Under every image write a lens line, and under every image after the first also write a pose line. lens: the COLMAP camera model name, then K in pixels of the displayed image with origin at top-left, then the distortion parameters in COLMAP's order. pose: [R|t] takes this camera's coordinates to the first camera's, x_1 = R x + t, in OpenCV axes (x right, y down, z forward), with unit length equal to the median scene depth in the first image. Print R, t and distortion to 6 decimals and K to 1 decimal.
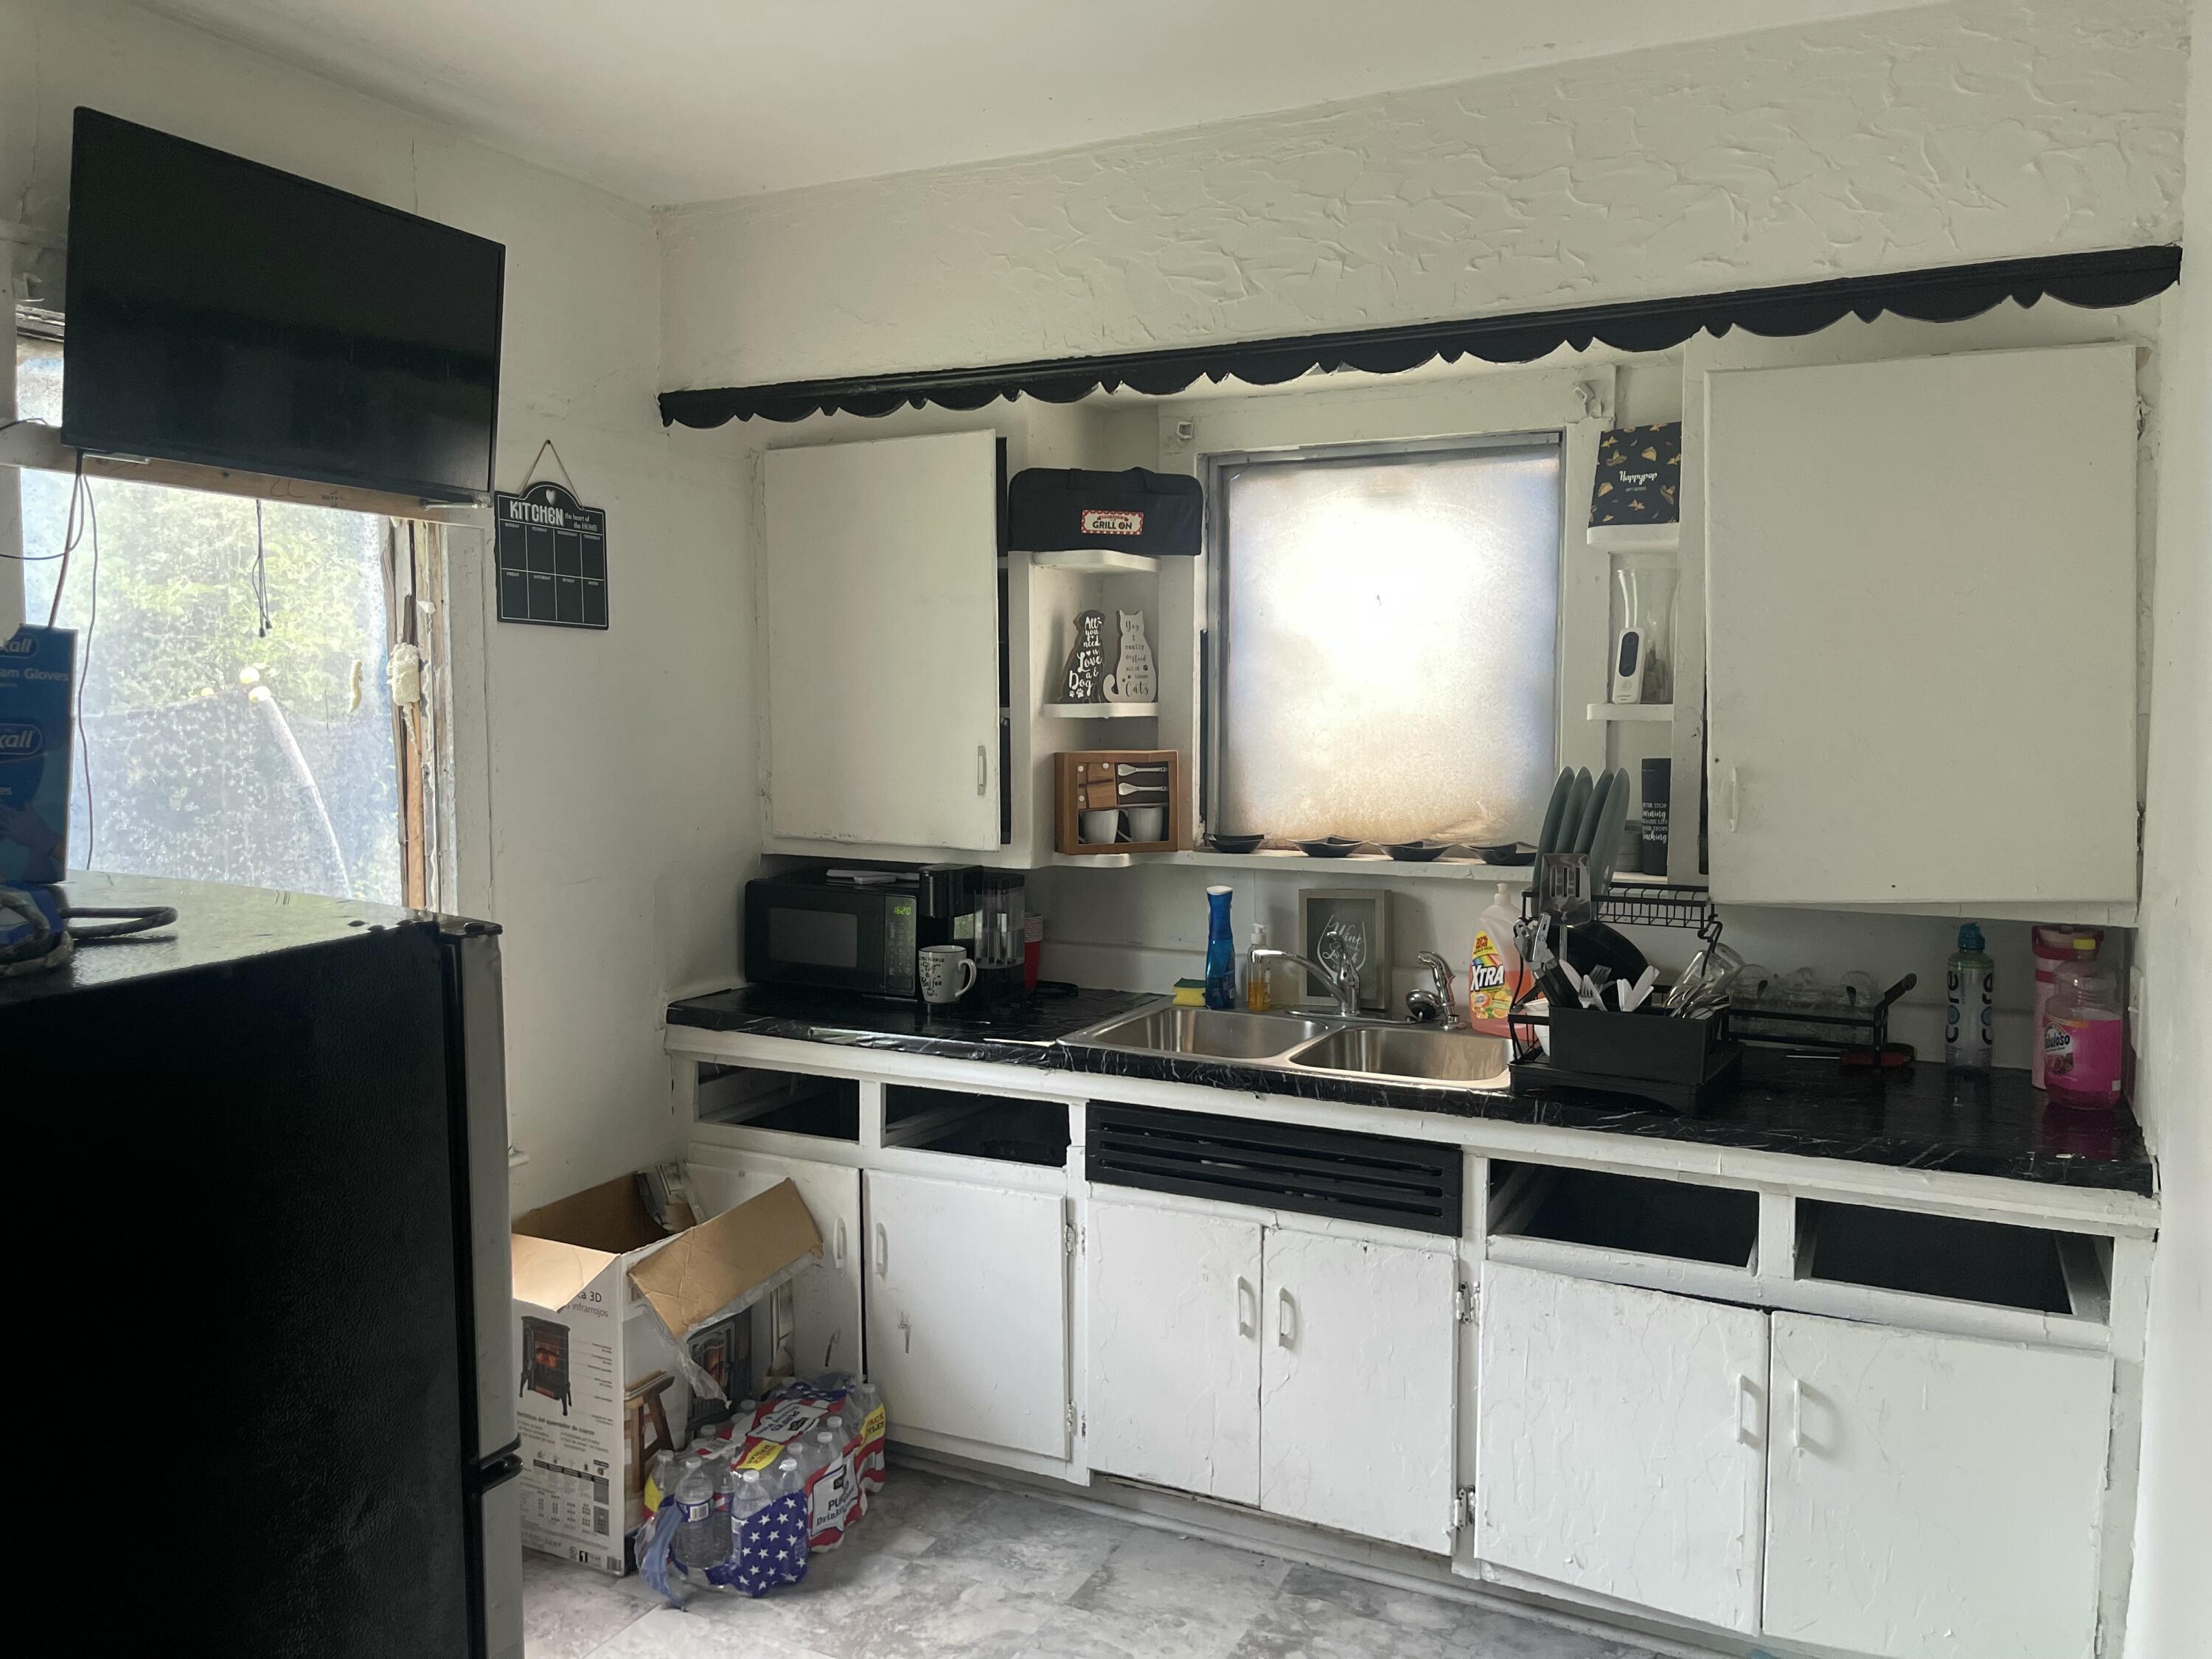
lens RADIAL K [[1686.8, 0, 1105.5], [0, 1686.8, 827.9], [0, 0, 1]] dist [0.067274, -0.084604]
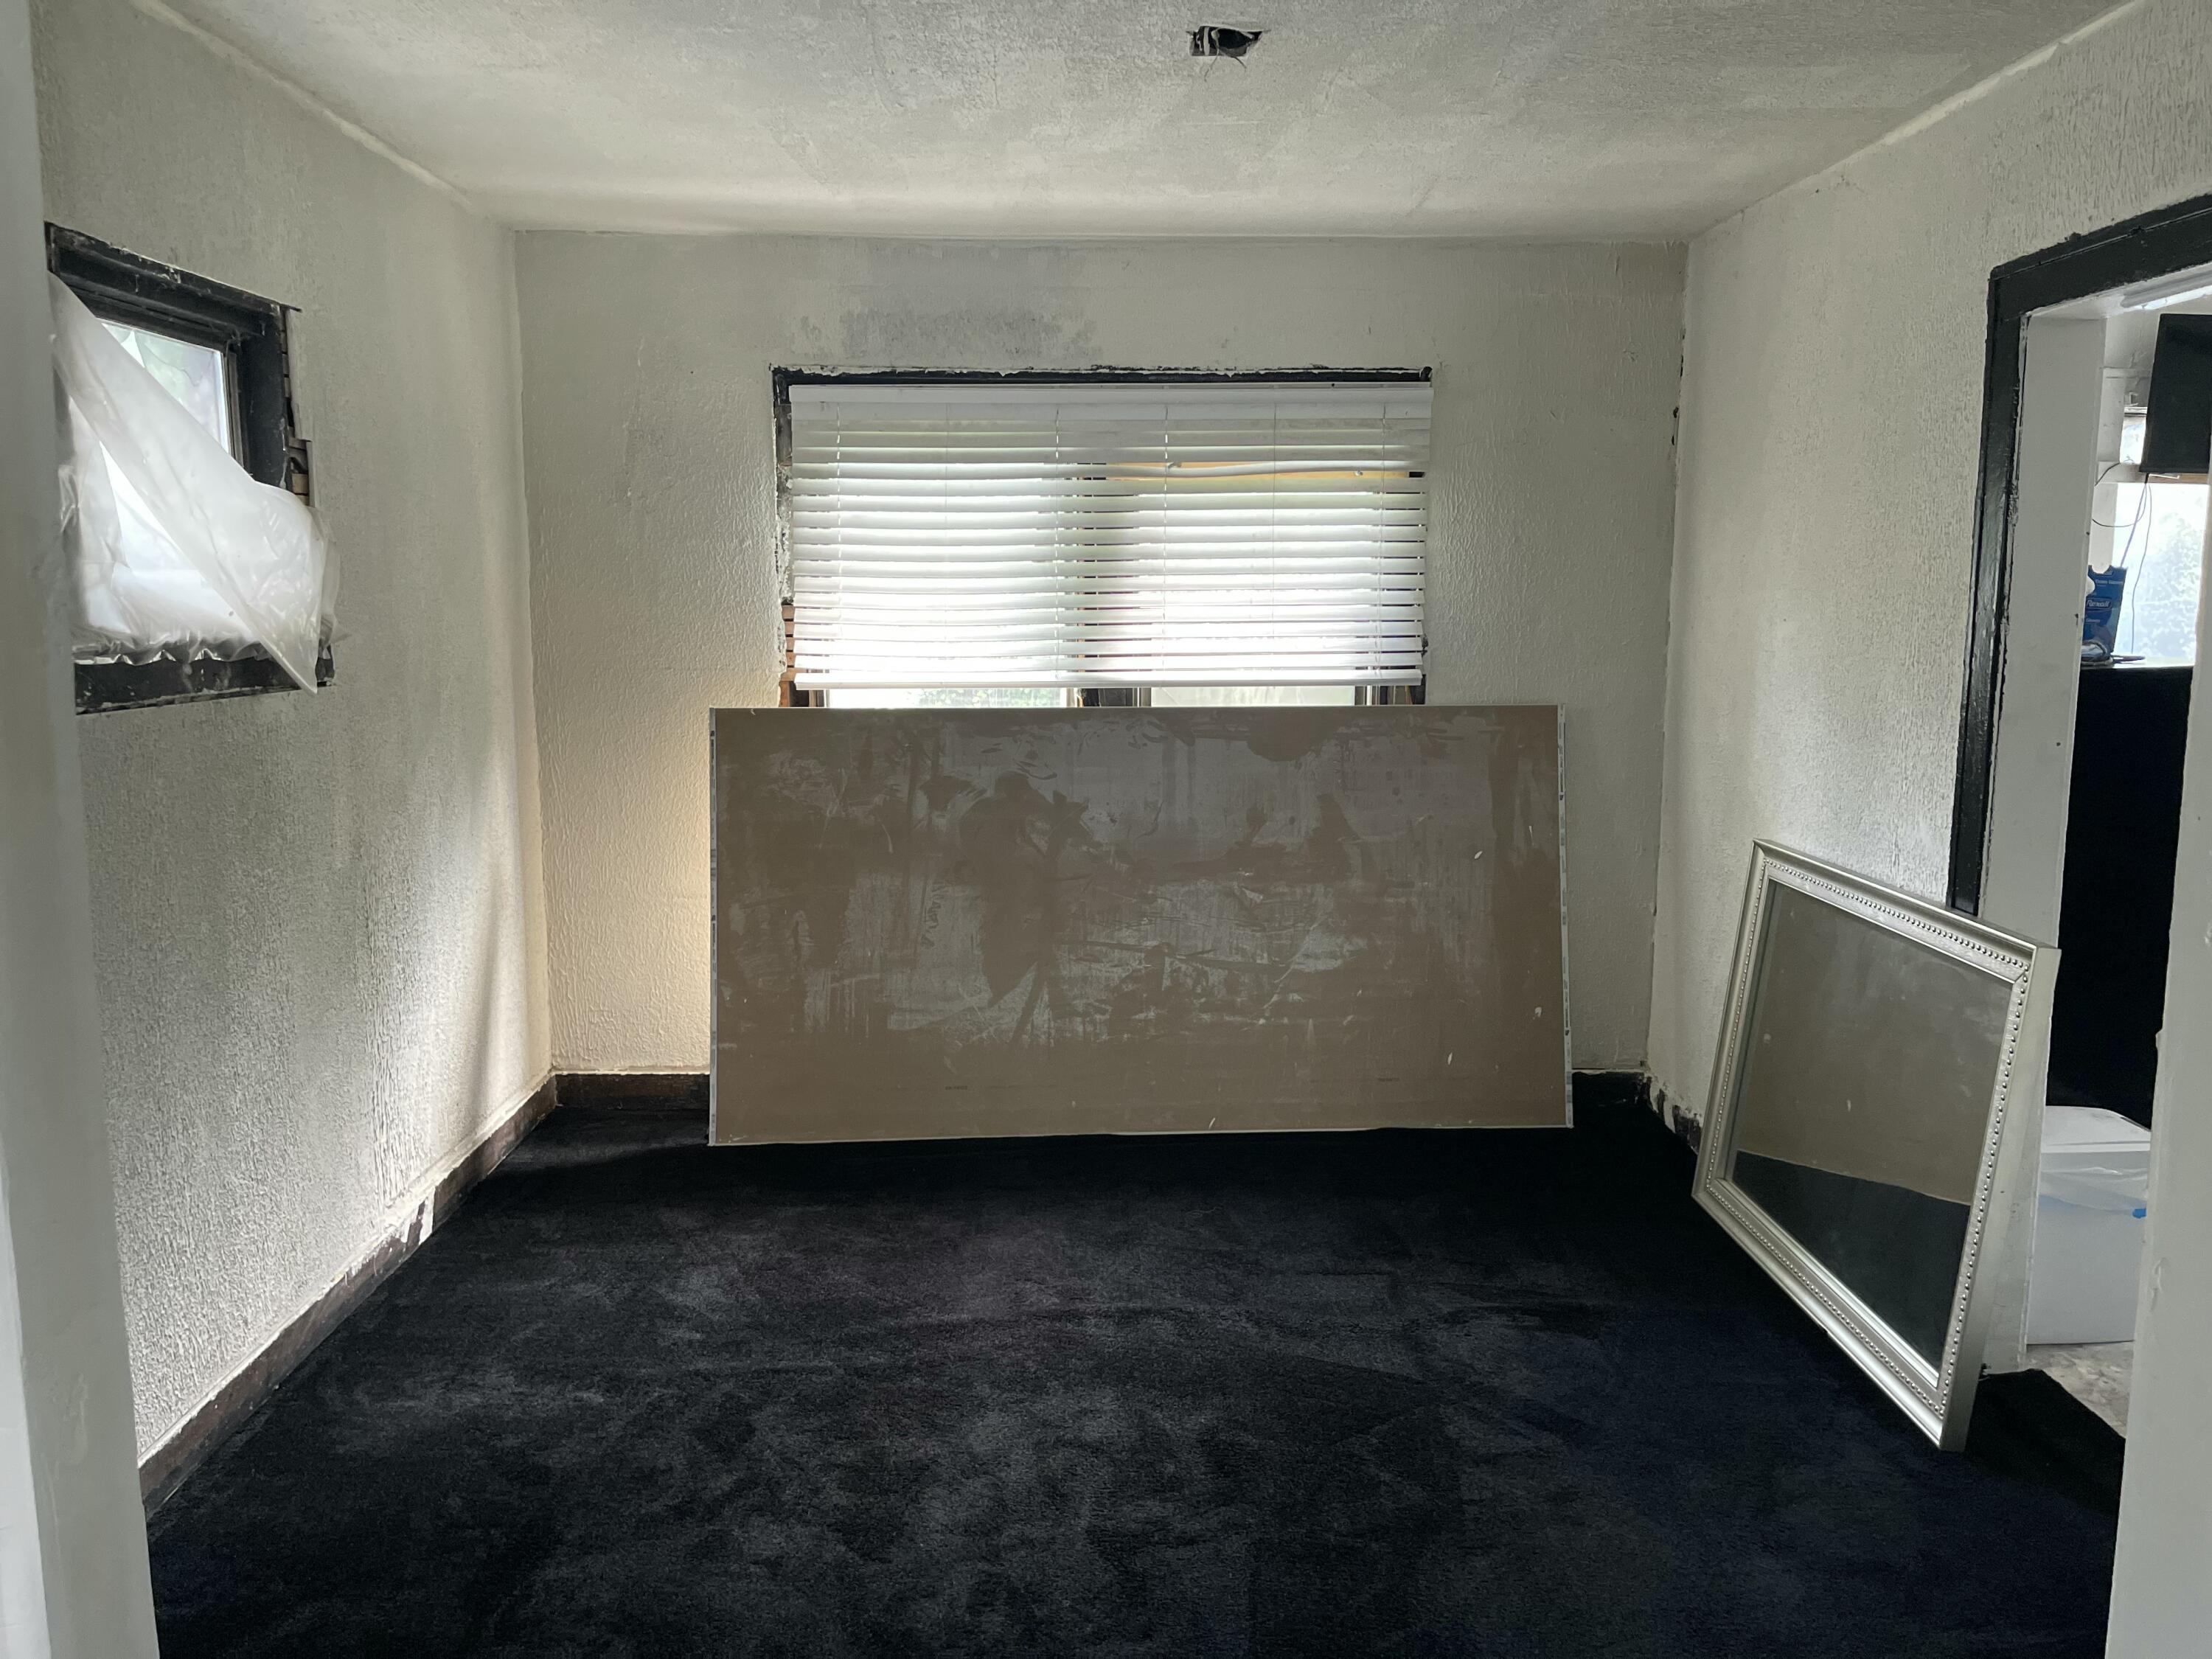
lens RADIAL K [[1686.8, 0, 1104.5], [0, 1686.8, 828.0], [0, 0, 1]] dist [0.067274, -0.084604]
pose [[0.464630, 0.113550, -0.878194, 0.687084], [-0.060729, 0.993495, 0.096328, 0.087135], [0.883420, 0.008575, 0.468504, -1.093975]]
